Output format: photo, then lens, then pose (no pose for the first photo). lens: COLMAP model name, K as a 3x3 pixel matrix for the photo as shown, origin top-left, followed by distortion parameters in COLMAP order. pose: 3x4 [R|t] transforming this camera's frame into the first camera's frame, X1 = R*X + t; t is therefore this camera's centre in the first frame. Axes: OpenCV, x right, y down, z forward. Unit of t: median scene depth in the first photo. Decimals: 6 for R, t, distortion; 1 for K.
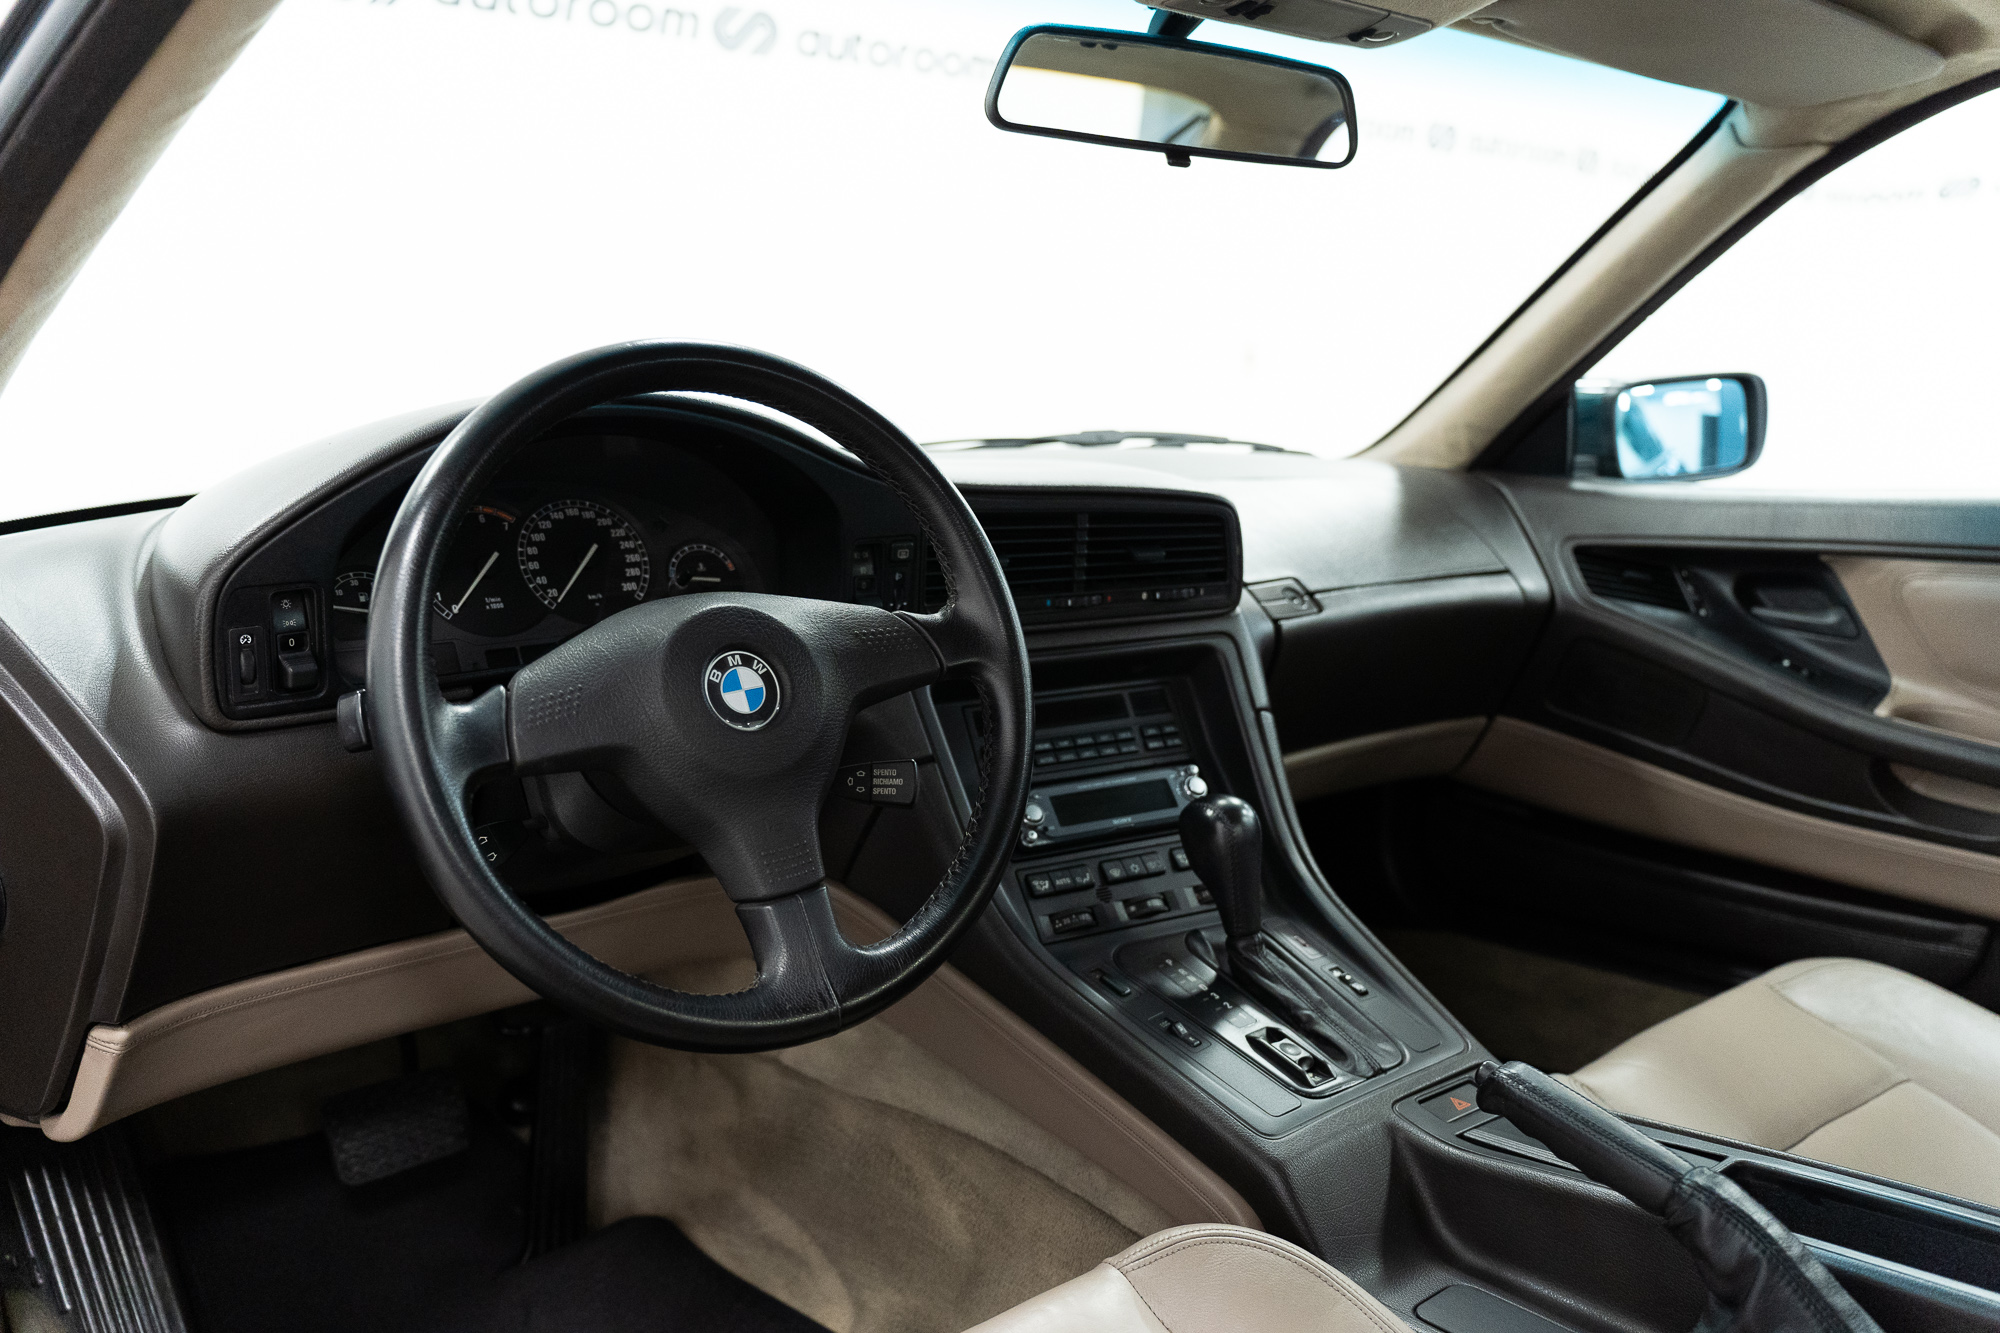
lens RADIAL K [[1600.6, 0, 994.1], [0, 1600.6, 655.0], [0, 0, 1]] dist [-0.007103, 0.005003]
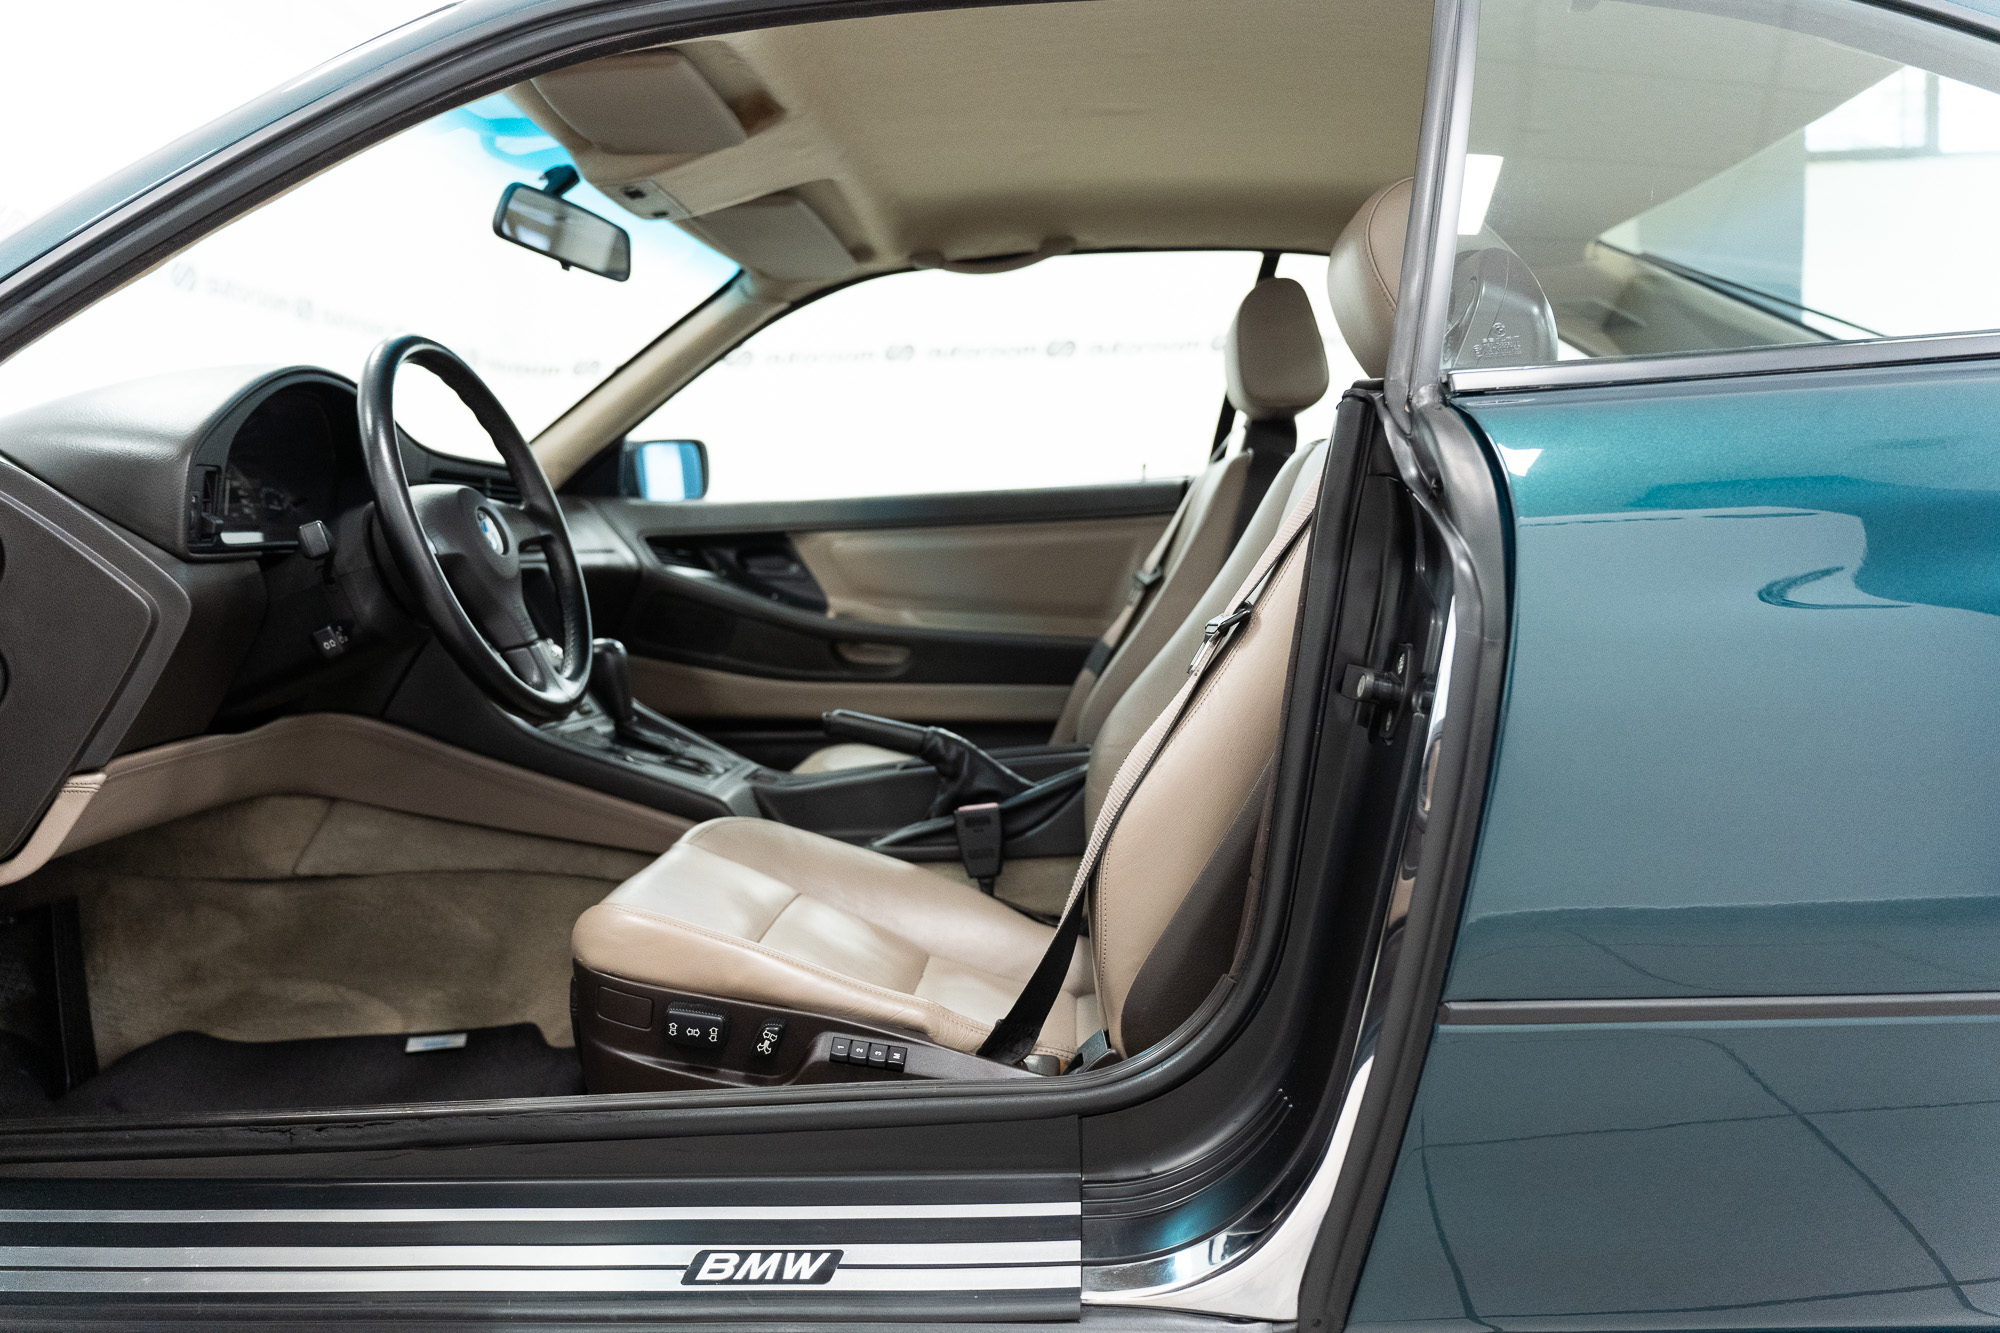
lens RADIAL K [[1600.6, 0, 997.1], [0, 1600.6, 675.9], [0, 0, 1]] dist [-0.007103, 0.005003]
pose [[0.673819, -0.064853, 0.736045, -0.765057], [0.128329, 0.991274, -0.030139, 0.214197], [-0.727667, 0.114764, 0.676261, -0.408874]]
